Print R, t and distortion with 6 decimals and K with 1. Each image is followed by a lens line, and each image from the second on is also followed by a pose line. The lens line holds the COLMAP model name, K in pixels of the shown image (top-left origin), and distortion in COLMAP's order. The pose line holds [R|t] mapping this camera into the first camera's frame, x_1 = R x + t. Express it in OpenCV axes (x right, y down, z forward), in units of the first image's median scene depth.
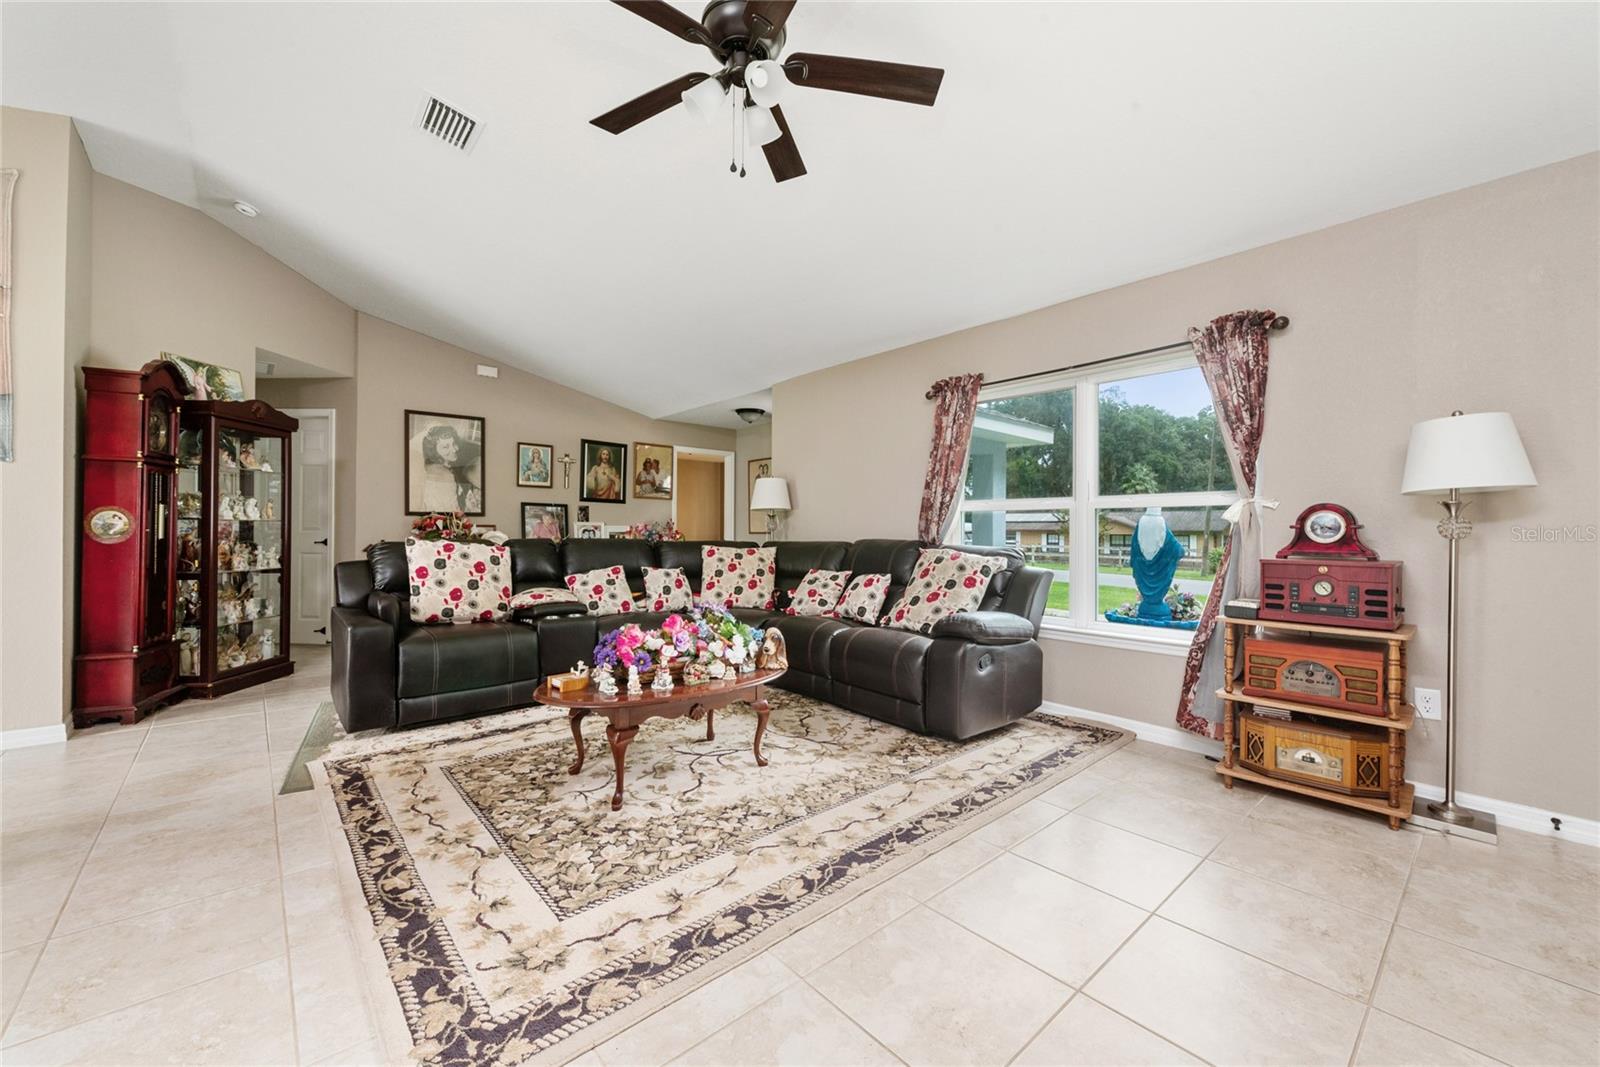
lens RADIAL K [[624.4, 0, 808.7], [0, 624.4, 530.4], [0, 0, 1]] dist [0.002349, 0.000003]
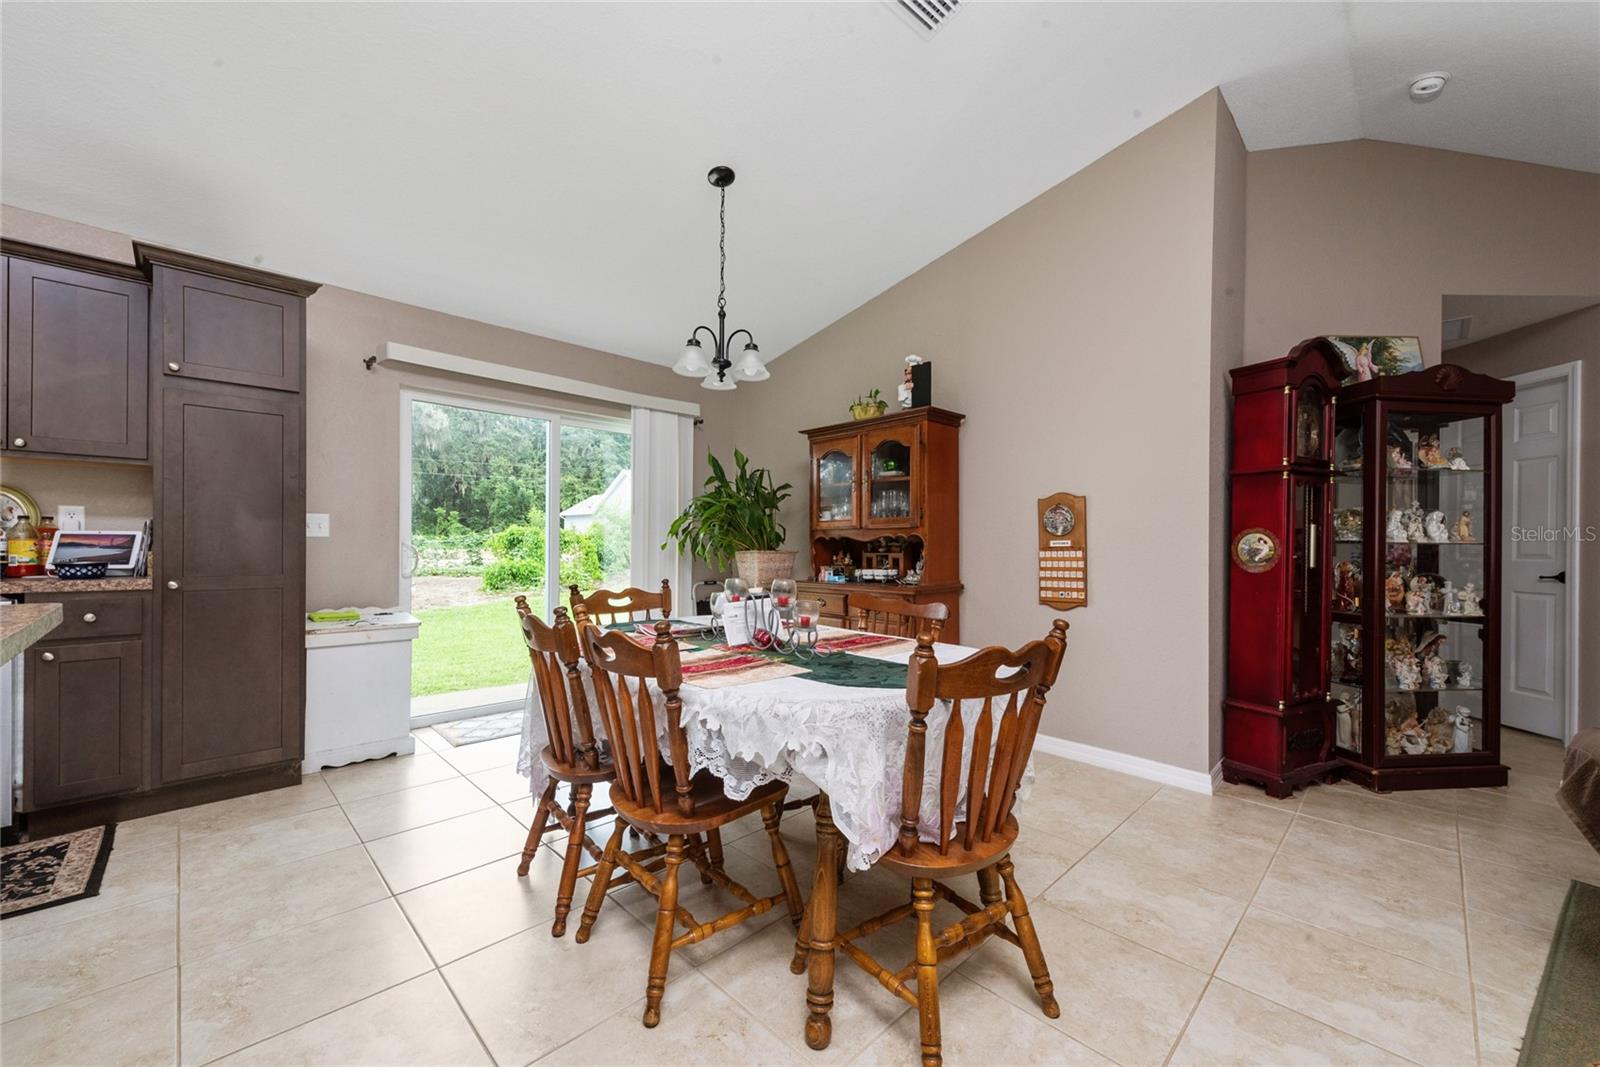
lens RADIAL K [[623.2, 0, 806.9], [0, 623.2, 543.1], [0, 0, 1]] dist [0.007793, -0.000137]
pose [[0.055760, -0.010322, -0.998391, -0.322115], [-0.008738, 0.999903, -0.010826, -0.004212], [0.998406, 0.009327, 0.055664, 0.364525]]
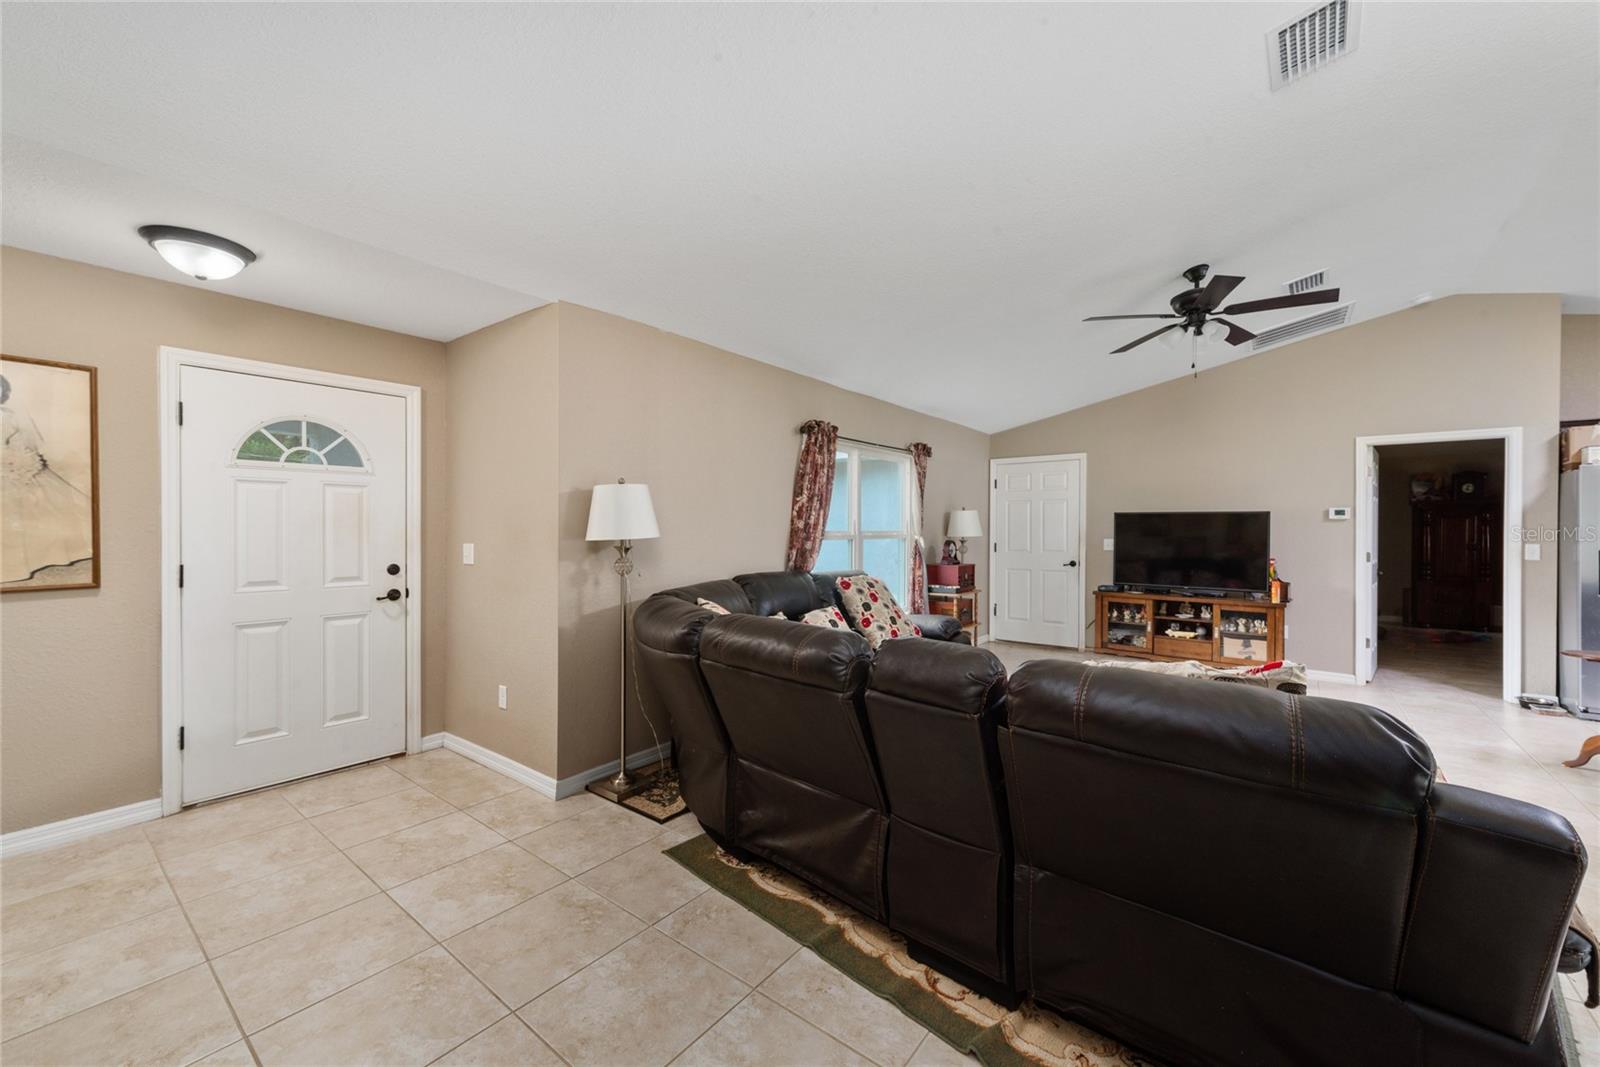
lens RADIAL K [[630.6, 0, 809.5], [0, 630.6, 531.3], [0, 0, 1]] dist [0.001027, 0.000064]
pose [[-0.180473, -0.014431, 0.983474, -1.101471], [-0.007826, 0.999882, 0.013235, -0.080828], [-0.983549, -0.005308, -0.180564, 1.545344]]
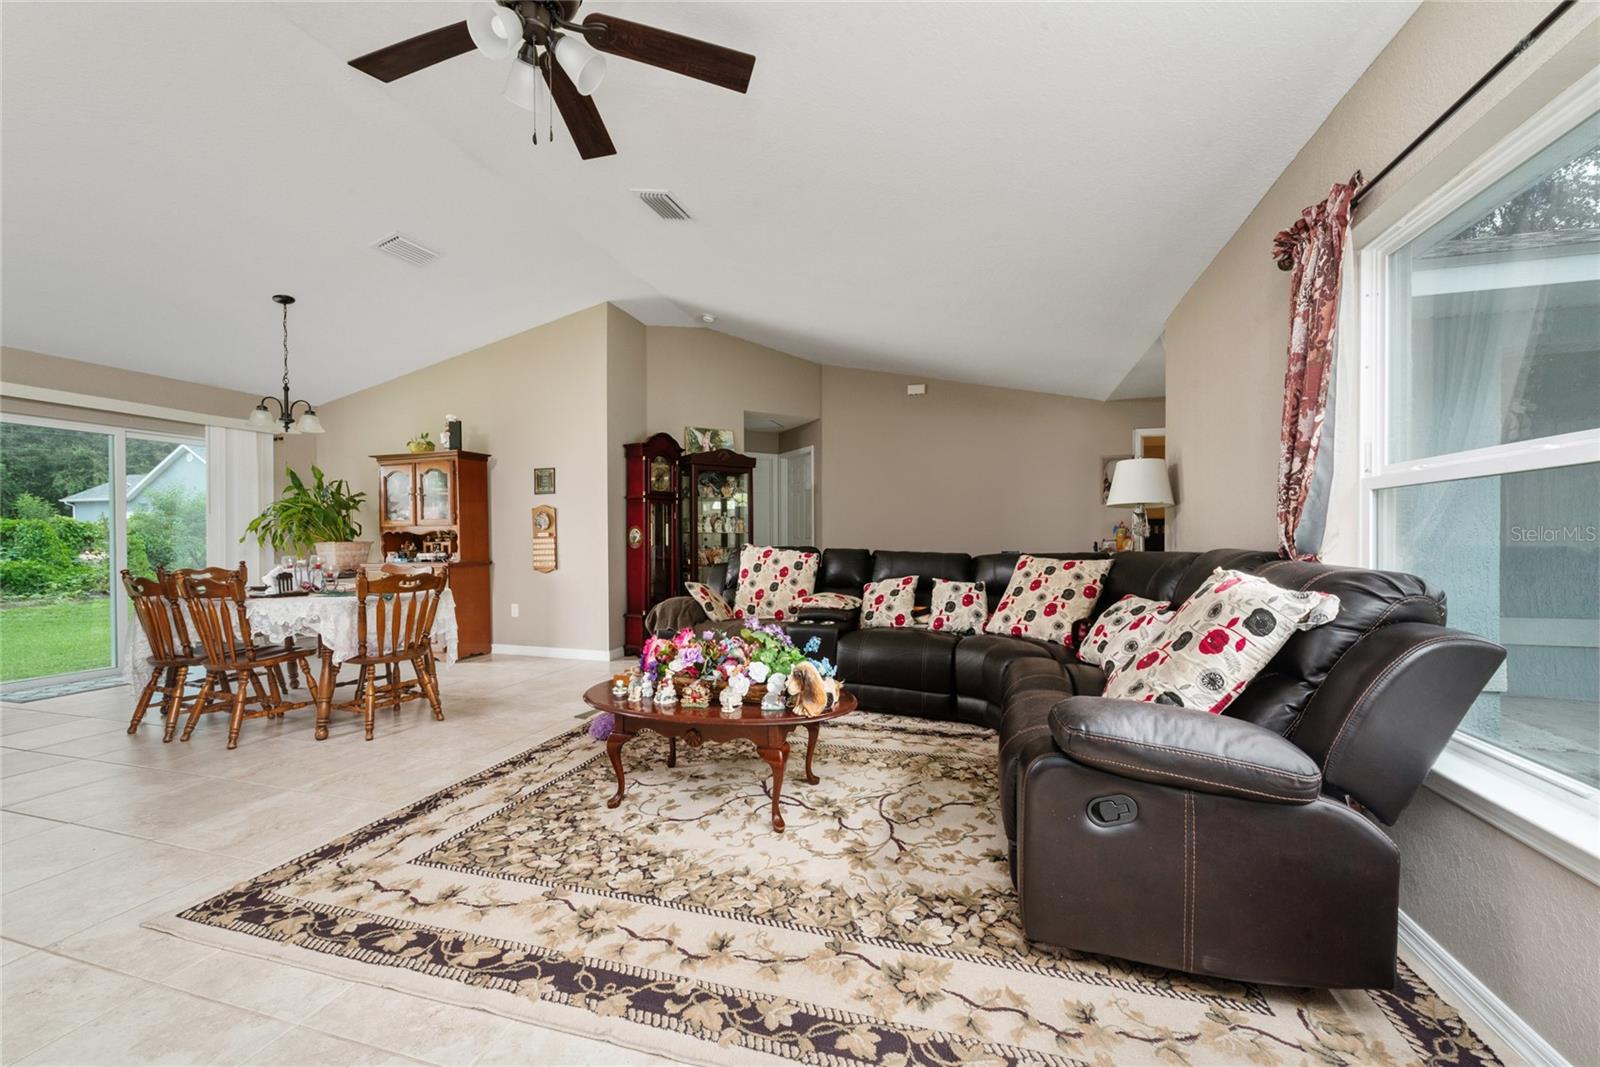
lens RADIAL K [[616.8, 0, 807.8], [0, 616.8, 540.7], [0, 0, 1]] dist [0.003274, -0.000167]
pose [[0.530849, -0.003994, -0.847457, 0.538020], [0.007883, 0.999969, 0.000225, 0.004380], [0.847430, -0.006799, 0.530864, 0.536626]]
